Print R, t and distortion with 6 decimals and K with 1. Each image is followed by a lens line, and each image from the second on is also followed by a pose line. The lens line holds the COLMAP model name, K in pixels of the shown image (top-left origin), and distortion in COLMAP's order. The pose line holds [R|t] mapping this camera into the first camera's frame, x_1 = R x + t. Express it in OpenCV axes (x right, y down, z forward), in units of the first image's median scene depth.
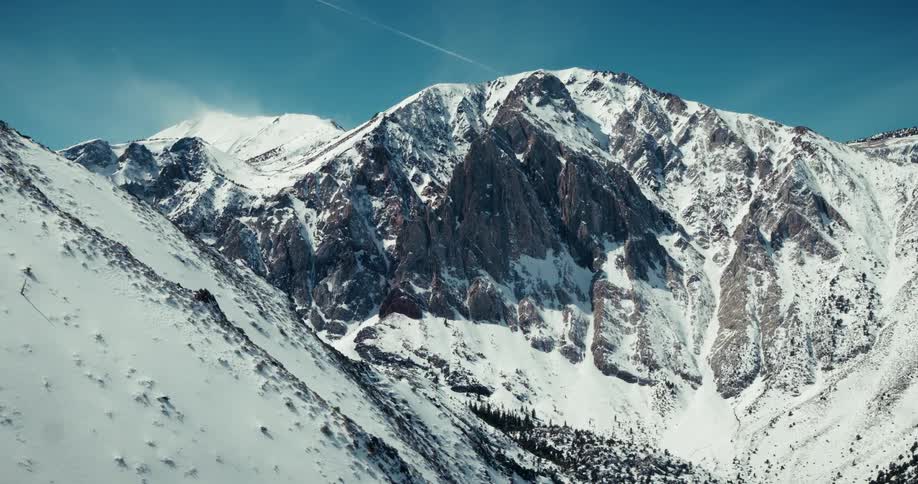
lens RADIAL K [[914.3, 0, 447.4], [0, 914.3, 244.1], [0, 0, 1]] dist [-0.010284, -0.003245]
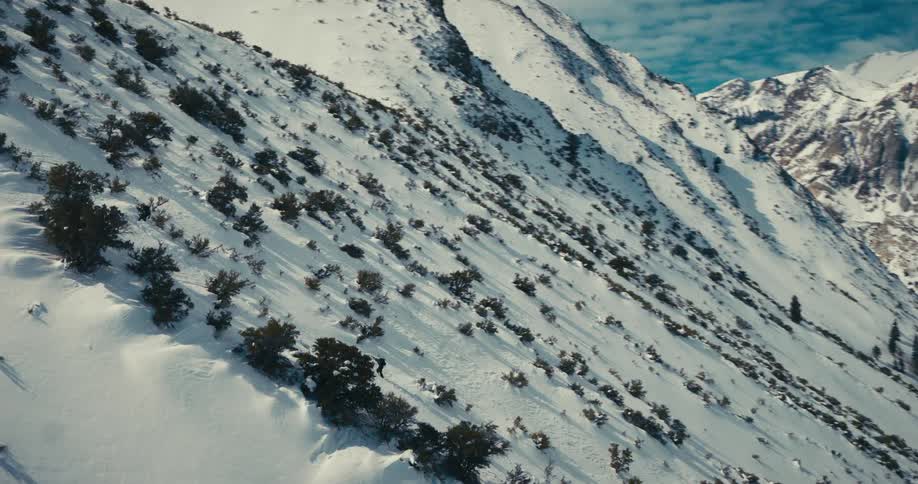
lens RADIAL K [[914.3, 0, 447.4], [0, 914.3, 244.1], [0, 0, 1]] dist [-0.010284, -0.003245]
pose [[0.719544, -0.017240, -0.694233, 0.210790], [0.028992, 0.999566, 0.005226, 0.105821], [0.693842, -0.023887, 0.719731, -0.162915]]
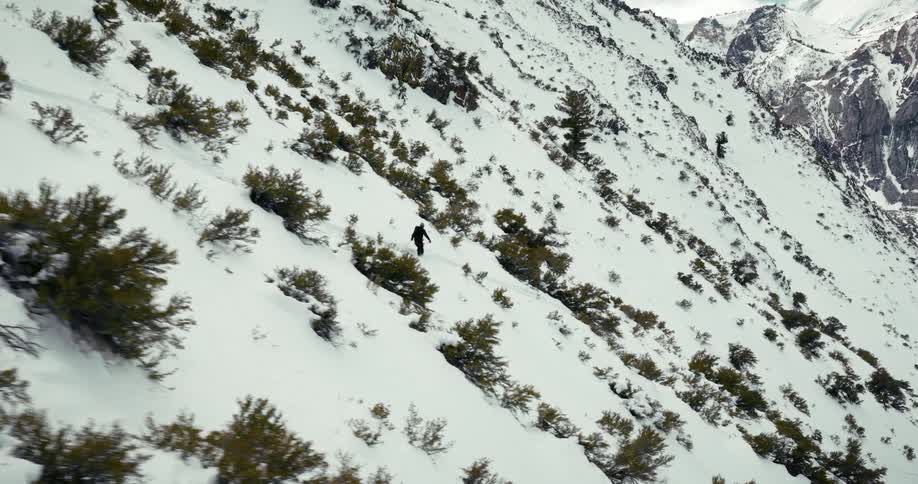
lens RADIAL K [[1229.5, 0, 459.0], [0, 1229.5, 242.0], [0, 0, 1]] dist [0.006691, 0.013487]
pose [[0.821140, -0.013604, -0.570564, 0.157826], [0.026592, 0.999542, 0.014439, 0.097401], [0.570107, -0.027029, 0.821126, -0.110869]]
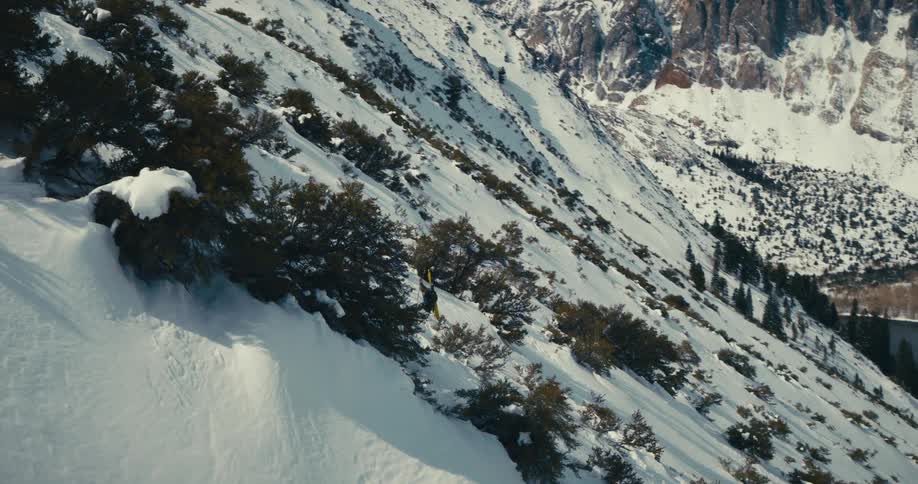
lens RADIAL K [[914.3, 0, 447.4], [0, 914.3, 244.1], [0, 0, 1]] dist [-0.010284, -0.003245]
pose [[0.907641, 0.047353, -0.417067, 0.170093], [0.017815, 0.988375, 0.150988, 0.091139], [0.419368, -0.144473, 0.896246, -0.159077]]
